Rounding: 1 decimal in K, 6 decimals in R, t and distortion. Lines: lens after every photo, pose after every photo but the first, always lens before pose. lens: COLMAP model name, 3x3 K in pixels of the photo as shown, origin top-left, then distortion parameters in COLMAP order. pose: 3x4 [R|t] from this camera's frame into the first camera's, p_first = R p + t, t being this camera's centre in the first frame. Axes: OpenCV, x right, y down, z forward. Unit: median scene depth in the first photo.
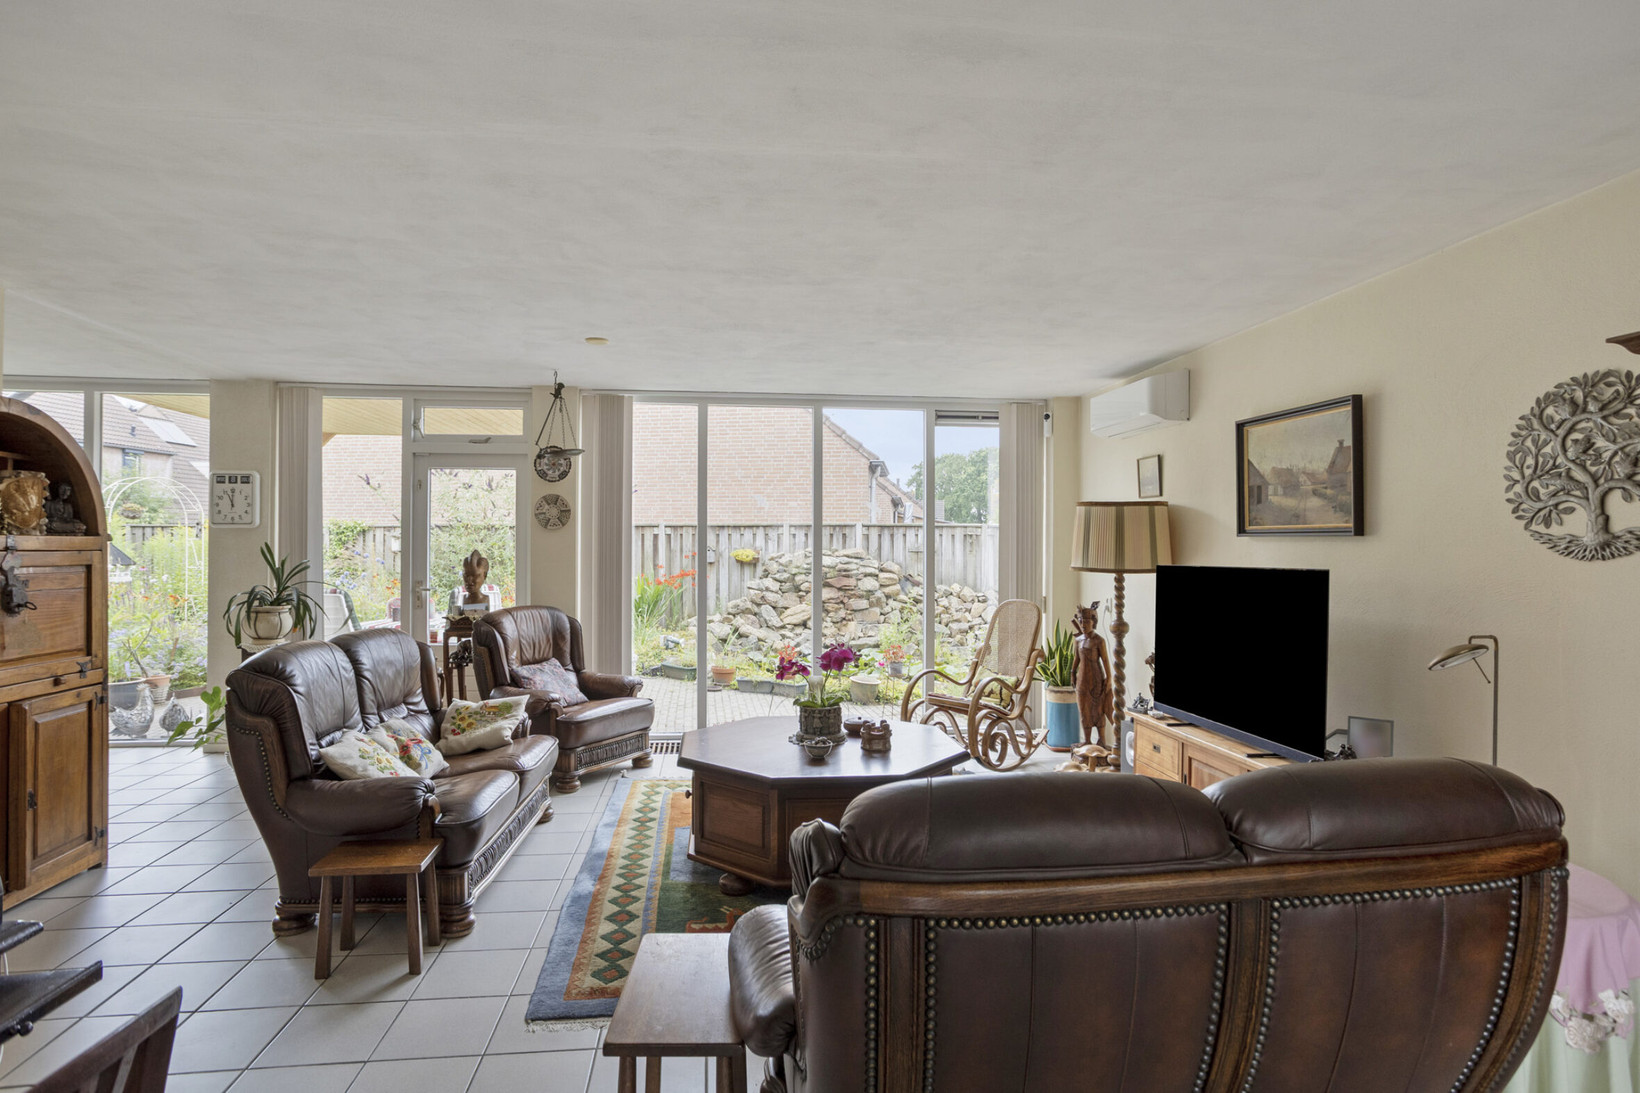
lens RADIAL K [[830.2, 0, 819.2], [0, 830.2, 546.8], [0, 0, 1]] dist [-0.028600, 0.004844]
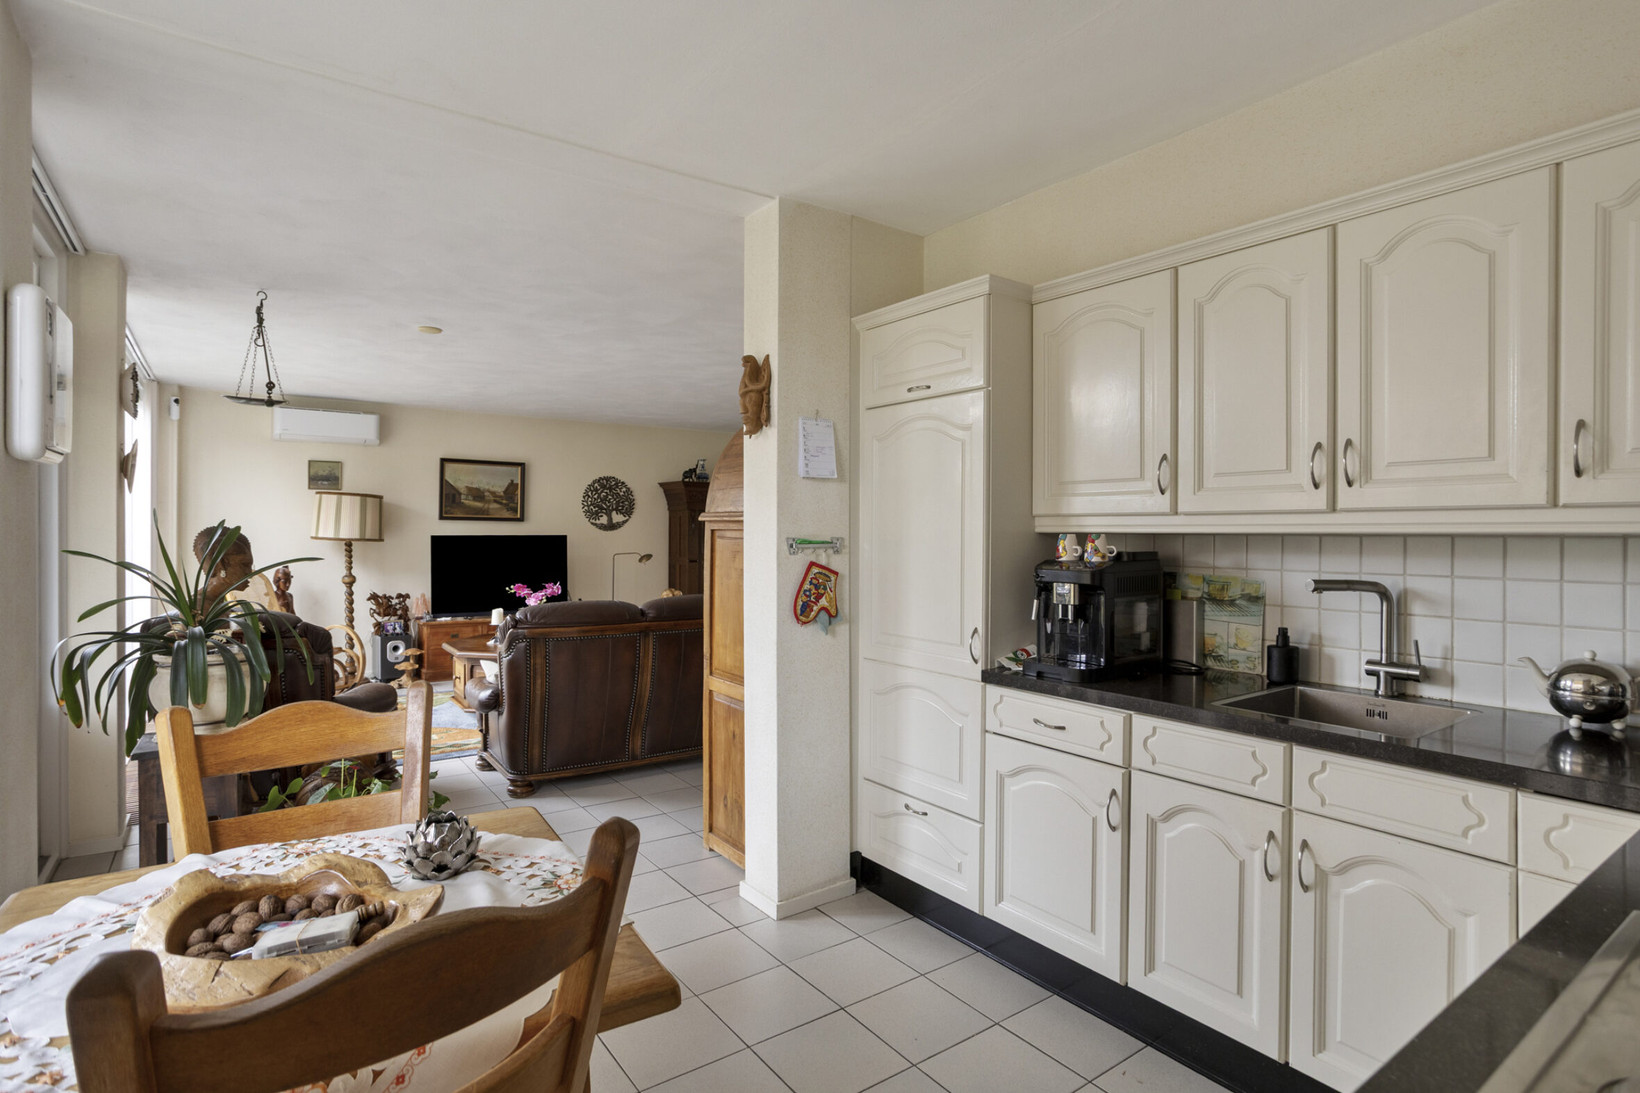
lens RADIAL K [[830.2, 0, 820.3], [0, 830.2, 542.4], [0, 0, 1]] dist [-0.028600, 0.004844]
pose [[-0.482117, -0.014353, 0.875989, -1.665394], [-0.004358, 0.999893, 0.013985, 0.008618], [-0.876096, 0.002925, -0.482128, 1.249841]]
